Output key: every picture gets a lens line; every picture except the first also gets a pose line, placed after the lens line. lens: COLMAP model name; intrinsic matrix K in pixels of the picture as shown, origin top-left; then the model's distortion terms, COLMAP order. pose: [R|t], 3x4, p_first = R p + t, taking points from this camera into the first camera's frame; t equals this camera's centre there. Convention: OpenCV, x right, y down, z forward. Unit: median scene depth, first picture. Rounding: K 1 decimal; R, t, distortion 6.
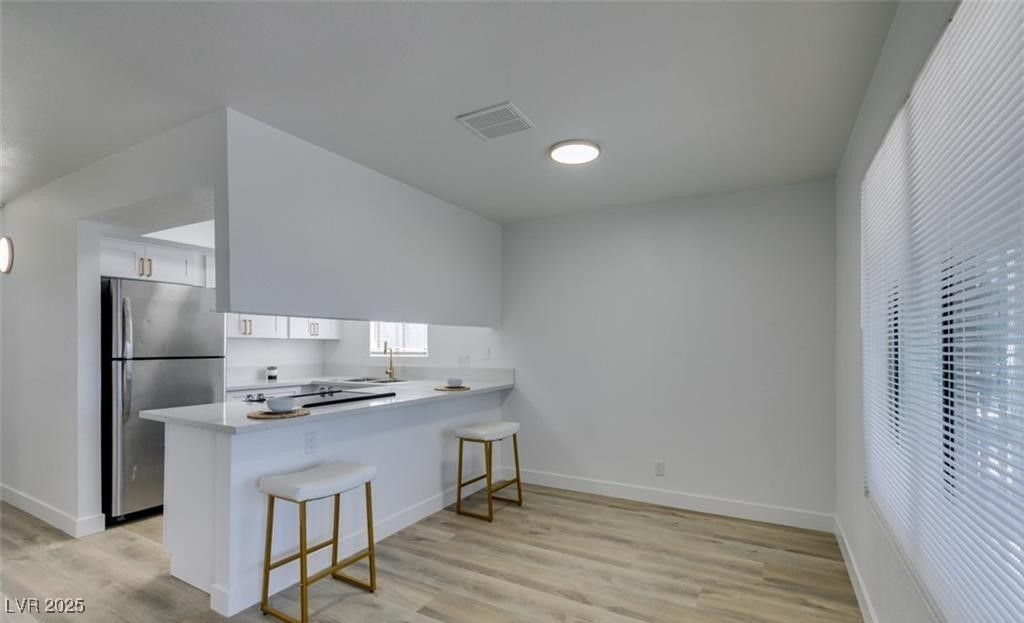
lens RADIAL K [[462.1, 0, 513.4], [0, 462.1, 346.9], [0, 0, 1]] dist [0.005655, -0.001427]
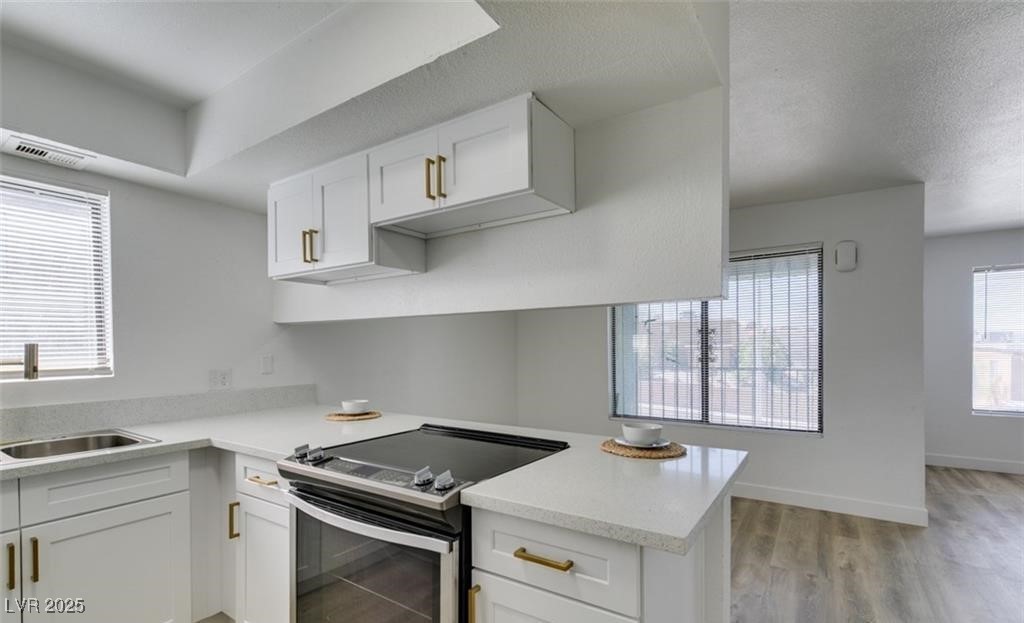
lens RADIAL K [[462.1, 0, 516.3], [0, 462.1, 349.6], [0, 0, 1]] dist [0.005655, -0.001427]
pose [[0.078273, -0.004295, 0.996923, -0.848416], [0.011181, 0.999932, 0.003431, -0.004753], [-0.996869, 0.010878, 0.078316, 0.795459]]
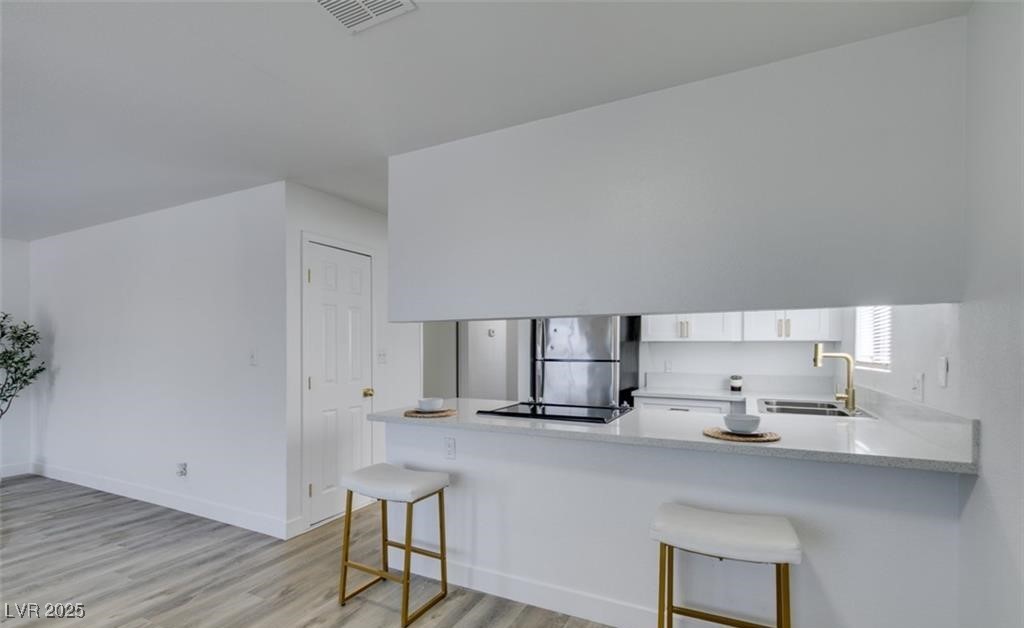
lens RADIAL K [[462.1, 0, 511.3], [0, 462.1, 353.7], [0, 0, 1]] dist [0.005655, -0.001427]
pose [[0.047497, 0.009382, -0.998827, 0.402201], [-0.005786, 0.999942, 0.009117, -0.001776], [0.998855, 0.005346, 0.047548, 0.798813]]
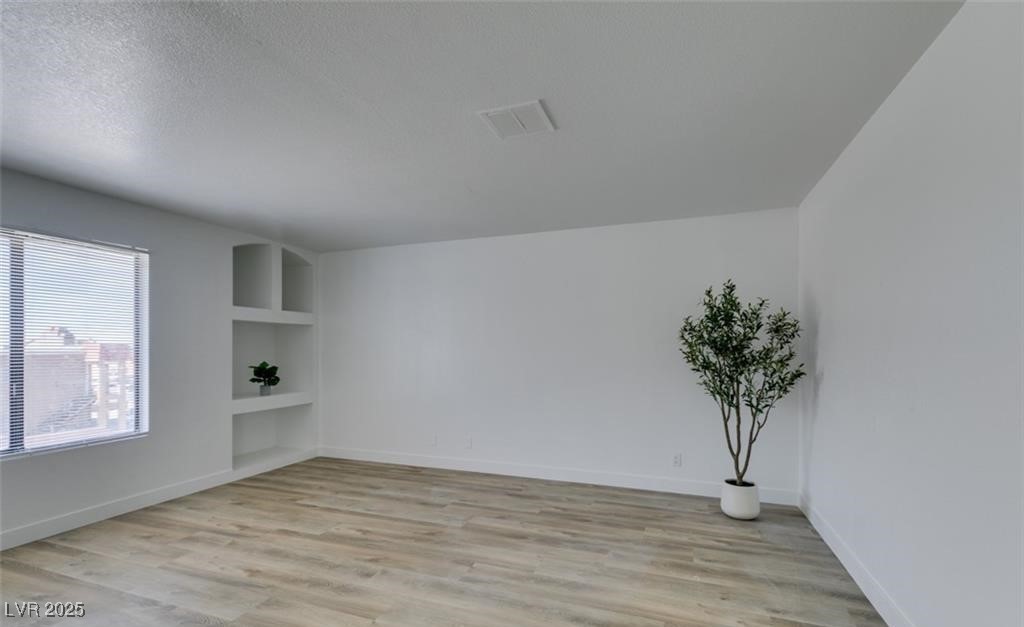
lens RADIAL K [[462.1, 0, 512.7], [0, 462.1, 347.3], [0, 0, 1]] dist [0.005655, -0.001427]
pose [[-0.988209, 0.007271, -0.152941, -0.241076], [0.006037, 0.999945, 0.008531, -0.001576], [0.152994, 0.007508, -0.988199, 0.377760]]
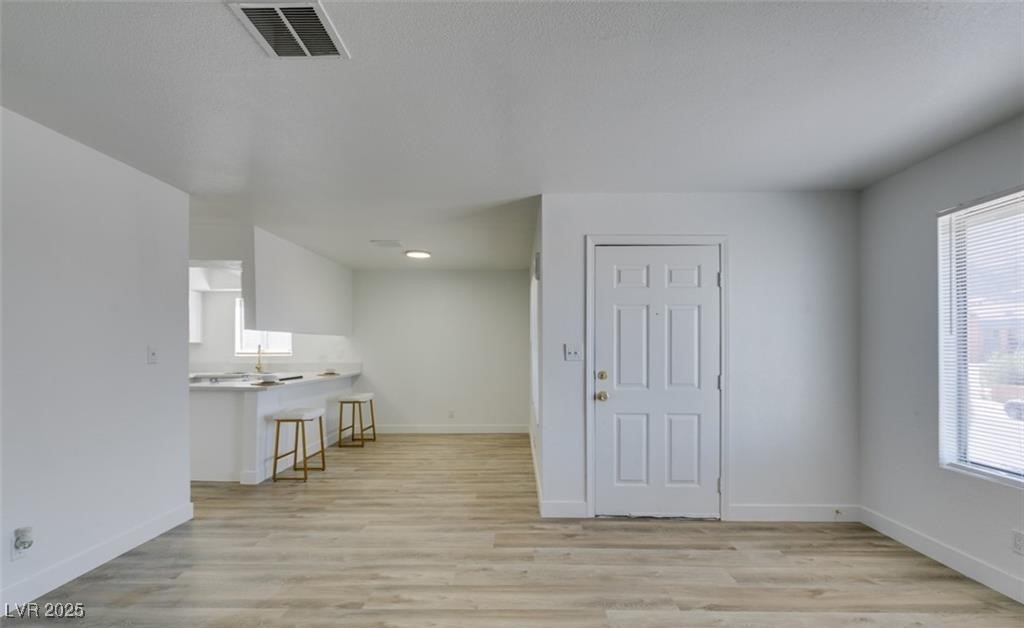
lens RADIAL K [[462.1, 0, 513.8], [0, 462.1, 348.9], [0, 0, 1]] dist [0.005655, -0.001427]
pose [[0.875098, 0.002078, 0.483942, -0.383569], [0.000384, 0.999987, -0.004988, 0.010270], [-0.483946, 0.004551, 0.875086, -0.792956]]
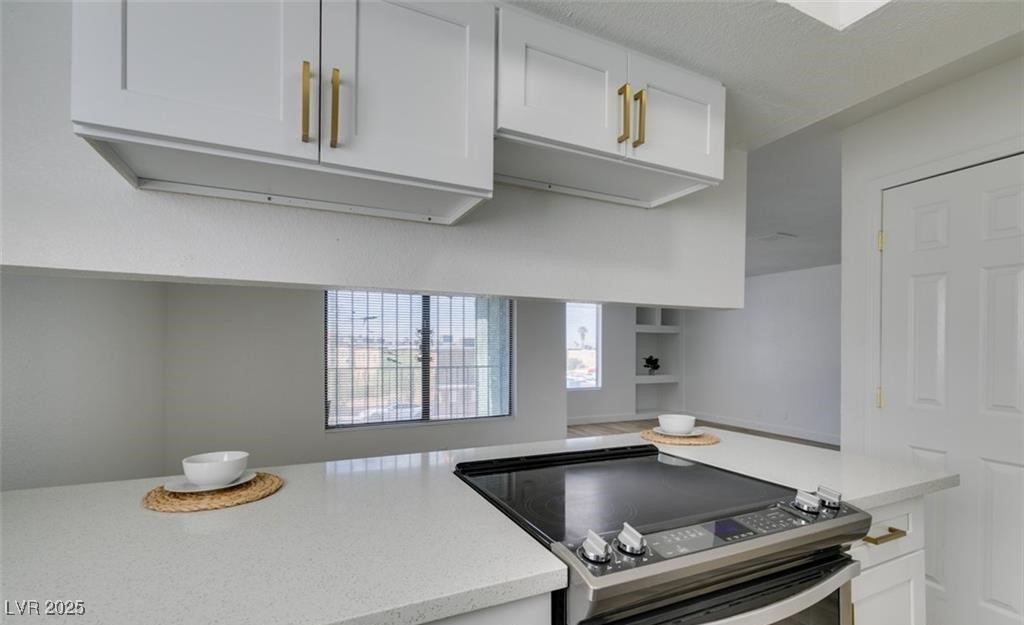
lens RADIAL K [[462.1, 0, 515.9], [0, 462.1, 349.6], [0, 0, 1]] dist [0.005655, -0.001427]
pose [[-0.818953, -0.000802, 0.573860, -0.517109], [0.004226, 0.999963, 0.007429, -0.002152], [-0.573845, 0.008509, -0.818920, 1.259543]]
